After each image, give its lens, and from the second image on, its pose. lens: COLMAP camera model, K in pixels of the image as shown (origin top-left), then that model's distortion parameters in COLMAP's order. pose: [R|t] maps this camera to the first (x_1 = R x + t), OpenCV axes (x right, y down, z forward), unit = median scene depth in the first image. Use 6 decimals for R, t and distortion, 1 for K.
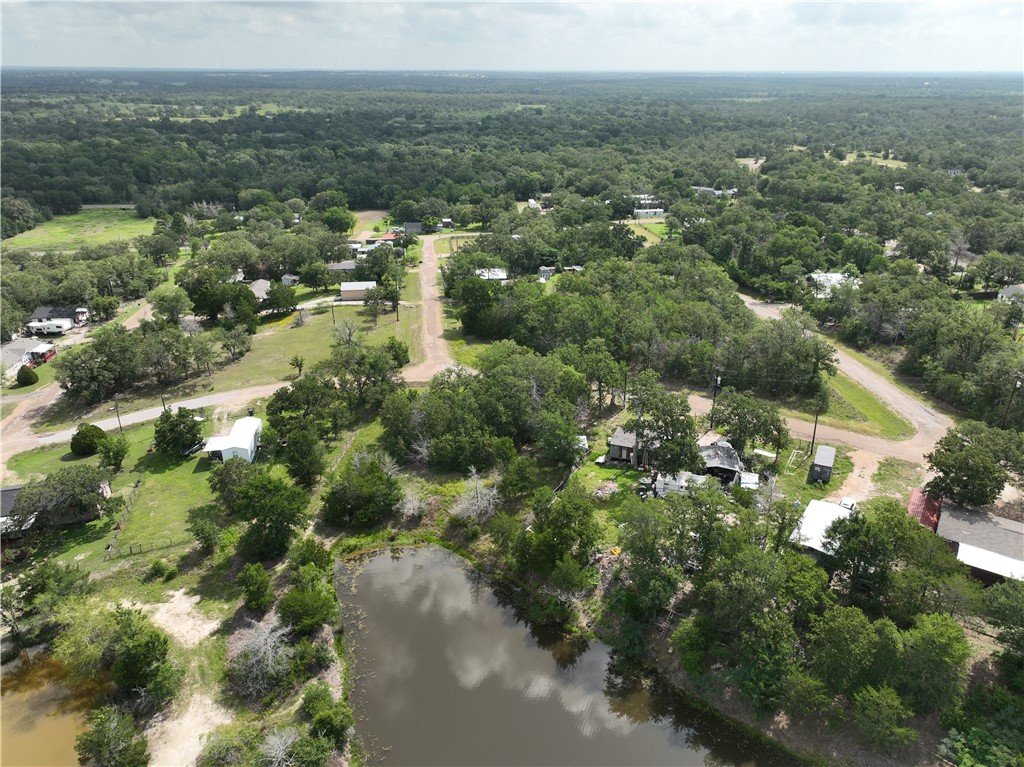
lens RADIAL K [[717.5, 0, 512.0], [0, 717.5, 383.5], [0, 0, 1]] dist [-0.006320, 0.019562]
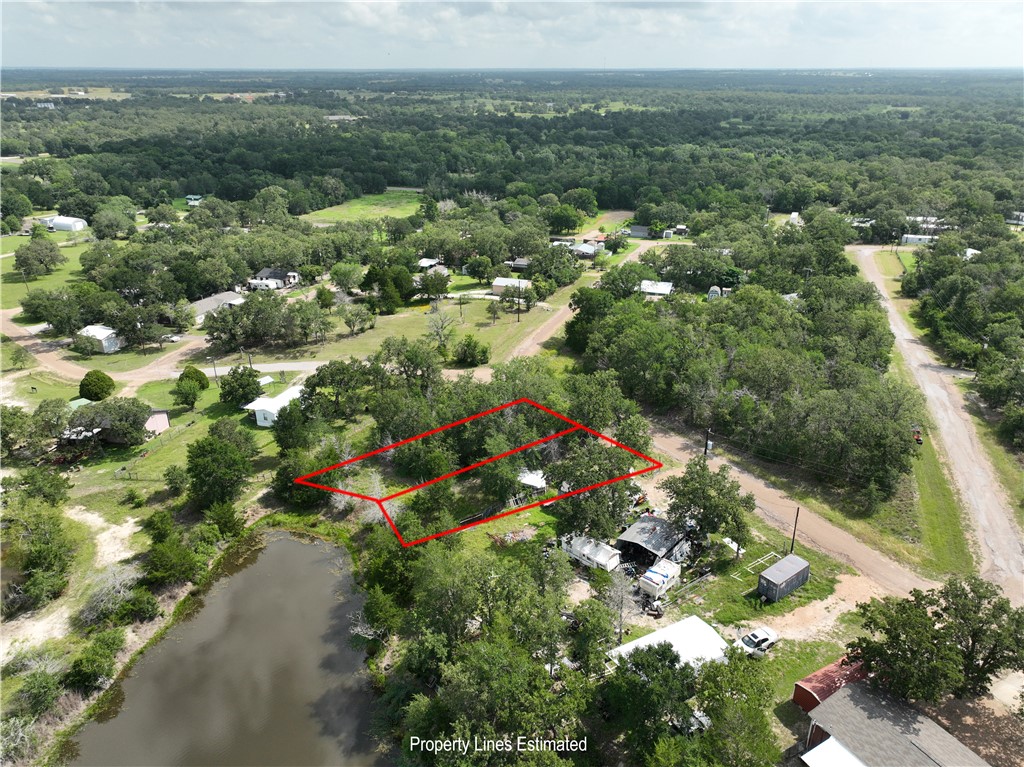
lens RADIAL K [[717.5, 0, 512.0], [0, 717.5, 383.5], [0, 0, 1]] dist [-0.006320, 0.019562]
pose [[0.888887, 0.180129, -0.421229, 0.137685], [-0.179707, 0.982862, 0.041077, -0.021786], [0.421409, 0.039185, 0.906024, 0.051378]]
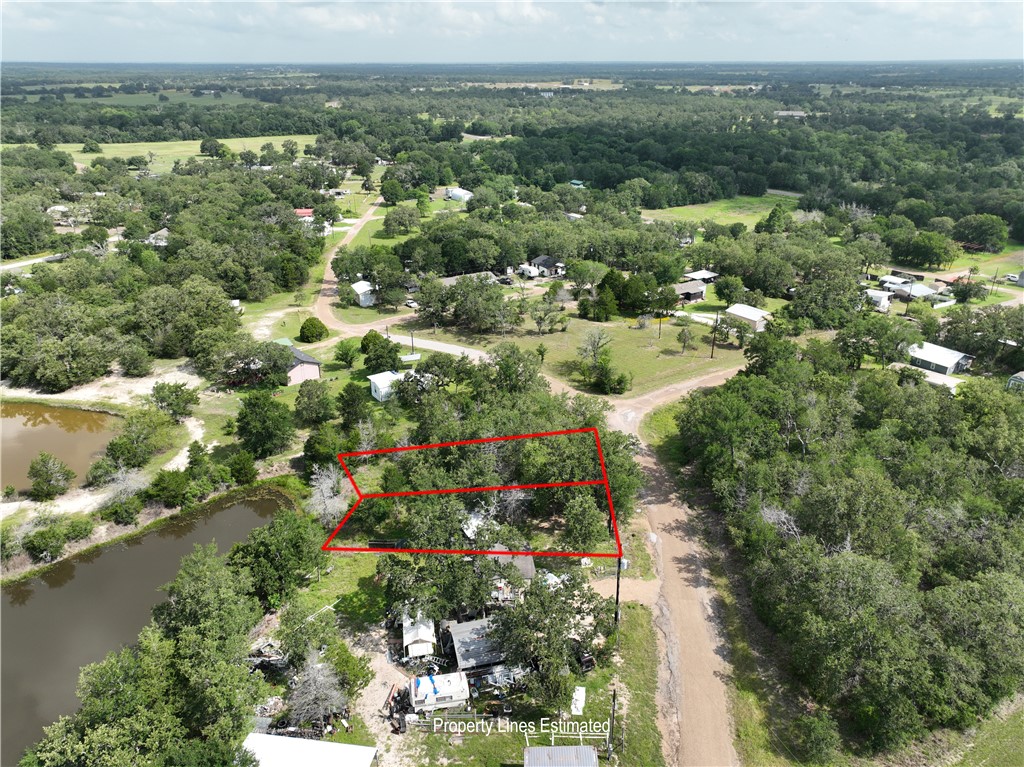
lens RADIAL K [[717.5, 0, 512.0], [0, 717.5, 383.5], [0, 0, 1]] dist [-0.006320, 0.019562]
pose [[0.450259, 0.361014, -0.816661, 0.227110], [-0.354342, 0.911760, 0.207690, -0.078515], [0.819578, 0.195863, 0.538451, 0.182608]]
